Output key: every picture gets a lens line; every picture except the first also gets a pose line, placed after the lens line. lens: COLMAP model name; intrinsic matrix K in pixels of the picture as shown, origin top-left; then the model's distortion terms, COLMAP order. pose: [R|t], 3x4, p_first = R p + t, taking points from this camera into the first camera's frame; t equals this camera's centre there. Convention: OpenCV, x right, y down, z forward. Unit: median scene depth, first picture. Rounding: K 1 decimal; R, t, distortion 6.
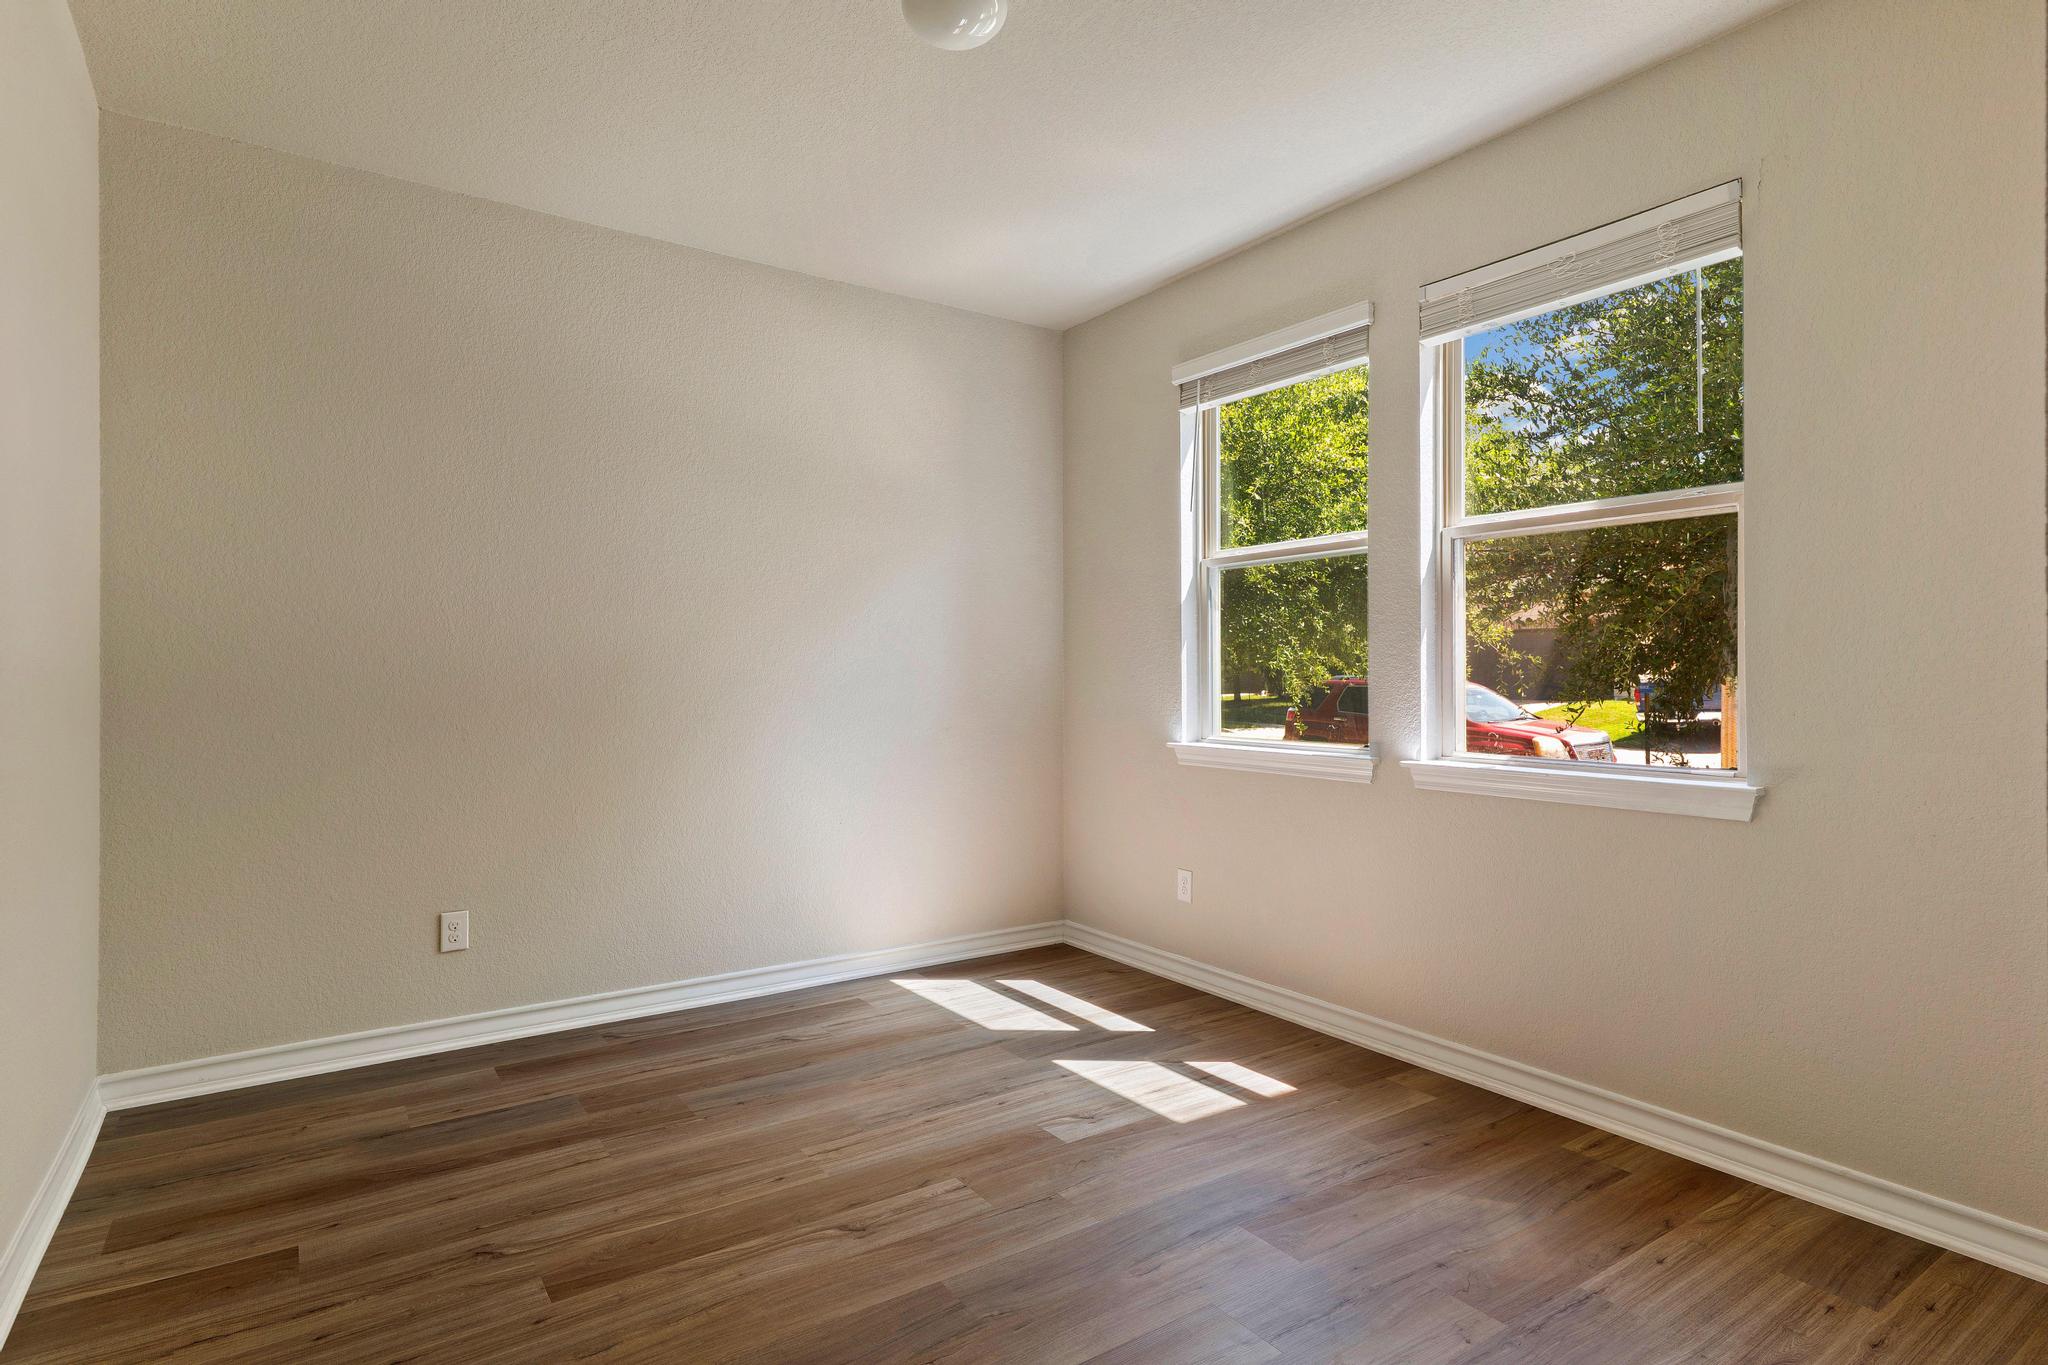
lens RADIAL K [[1050.1, 0, 1025.9], [0, 1050.1, 672.6], [0, 0, 1]] dist [0.003042, 0.001326]
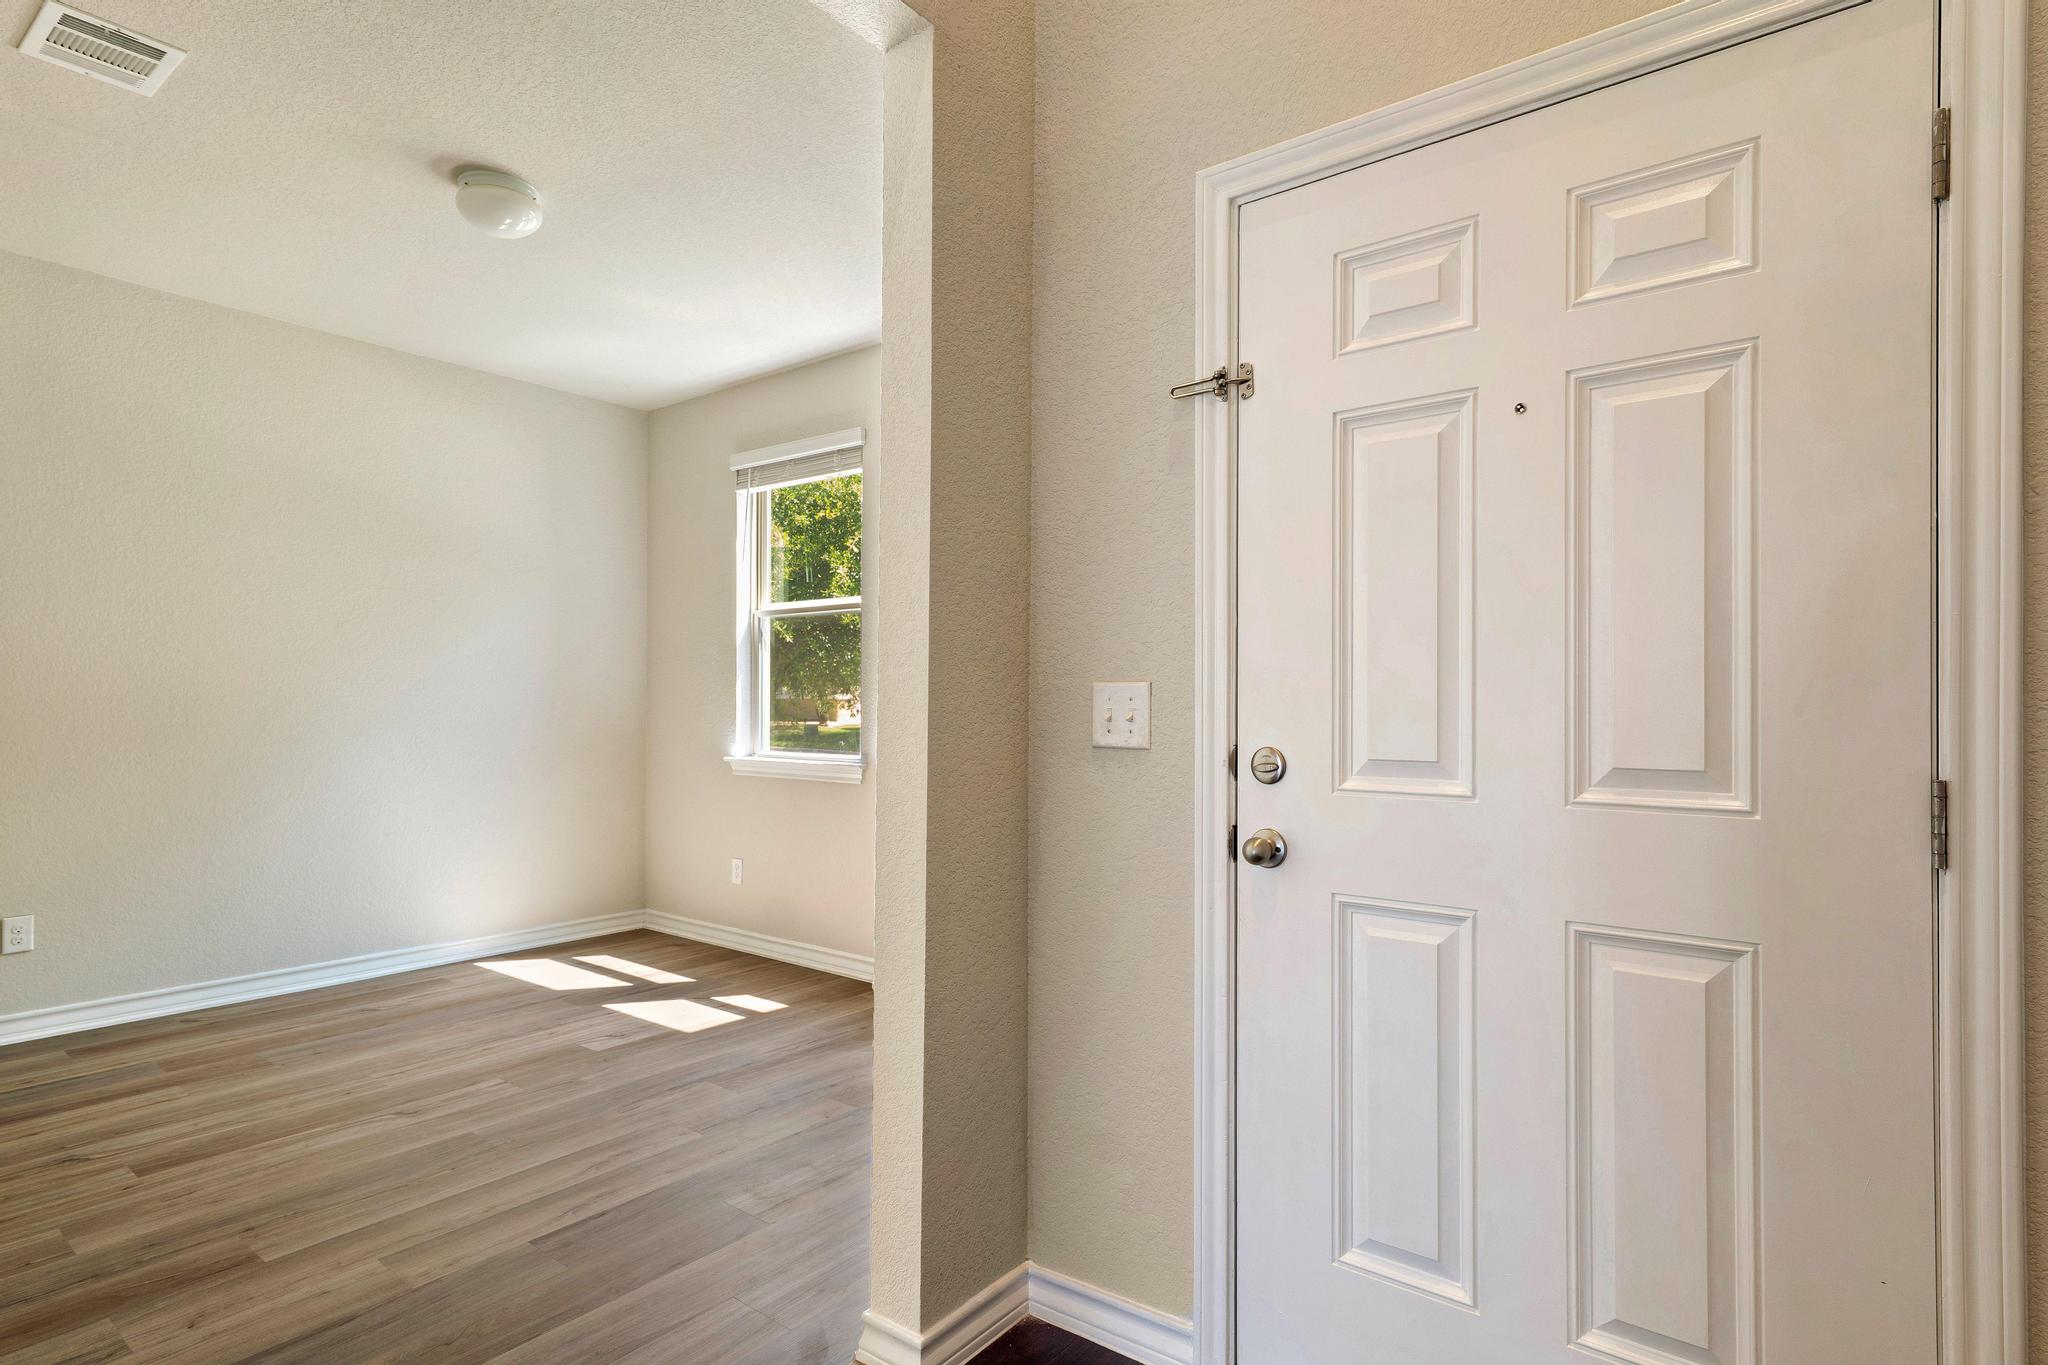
lens RADIAL K [[1050.1, 0, 1028.2], [0, 1050.1, 698.3], [0, 0, 1]] dist [0.003042, 0.001326]
pose [[0.954772, 0.006254, 0.297274, 0.132300], [-0.005891, 0.999980, -0.002118, -0.003406], [-0.297281, 0.000271, 0.954790, -0.361172]]
